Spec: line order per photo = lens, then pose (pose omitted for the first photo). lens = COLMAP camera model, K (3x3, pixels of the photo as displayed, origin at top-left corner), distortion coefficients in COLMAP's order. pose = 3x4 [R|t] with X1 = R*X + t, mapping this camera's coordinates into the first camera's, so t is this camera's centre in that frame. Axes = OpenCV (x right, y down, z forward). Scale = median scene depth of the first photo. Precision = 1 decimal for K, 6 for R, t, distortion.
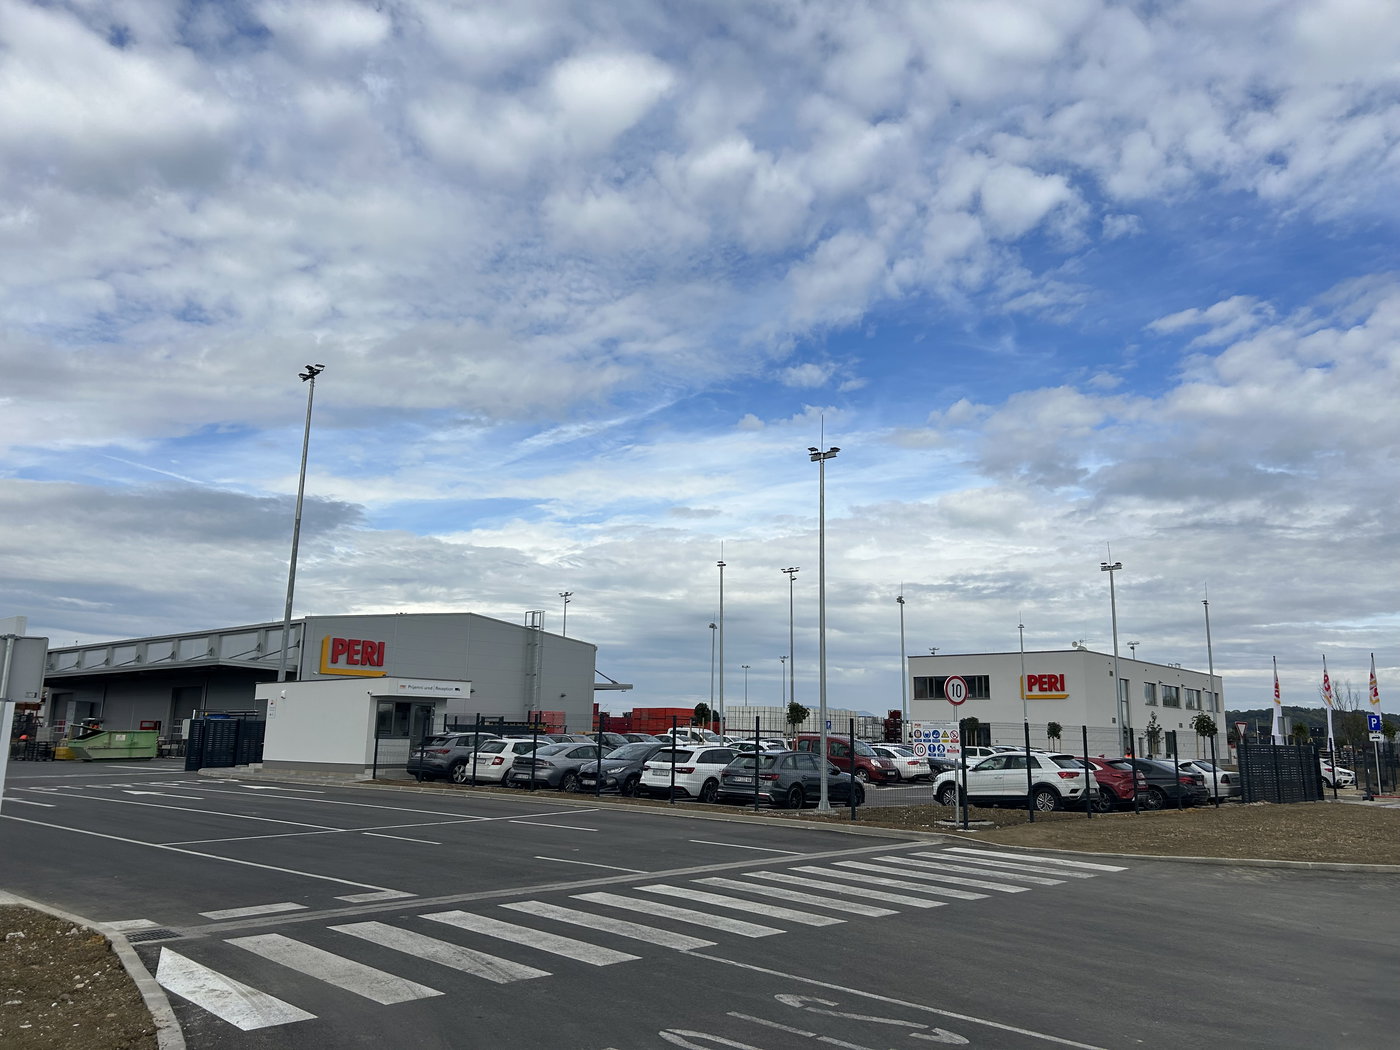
lens RADIAL K [[1064.6, 0, 700.0], [0, 1064.6, 525.0], [0, 0, 1]] dist [0.096282, -0.099612]
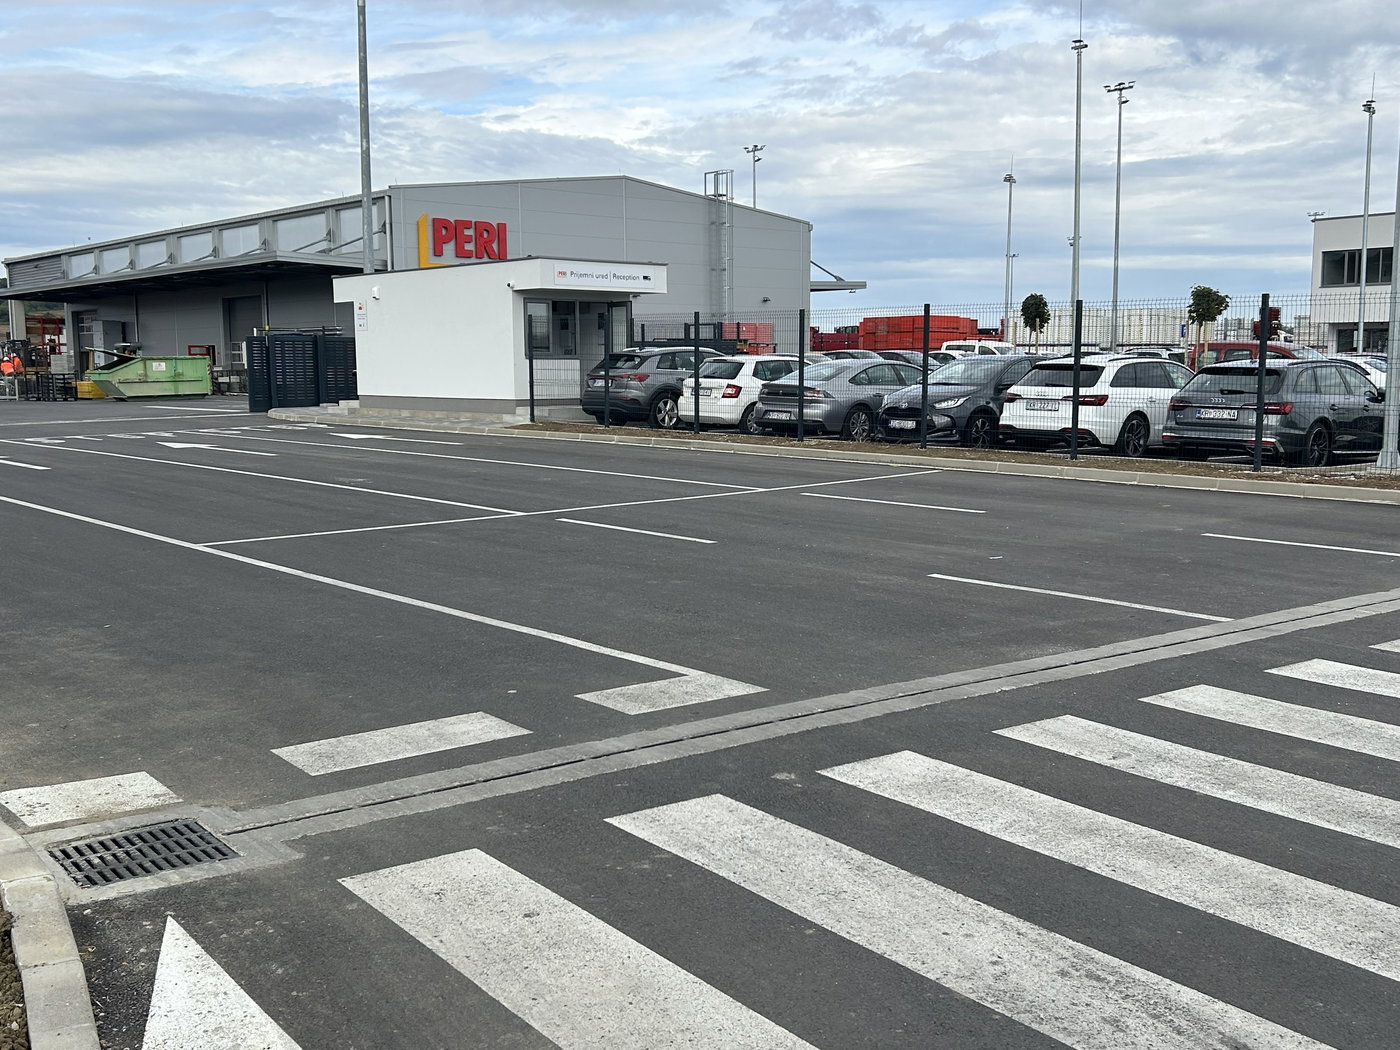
lens RADIAL K [[1431.6, 0, 700.0], [0, 1431.6, 525.0], [0, 0, 1]] dist [0.046855, -0.012965]
pose [[0.989907, -0.006776, -0.141554, -0.089969], [0.049217, 0.953122, 0.298557, 0.049989], [0.132895, -0.302511, 0.943836, 0.214022]]
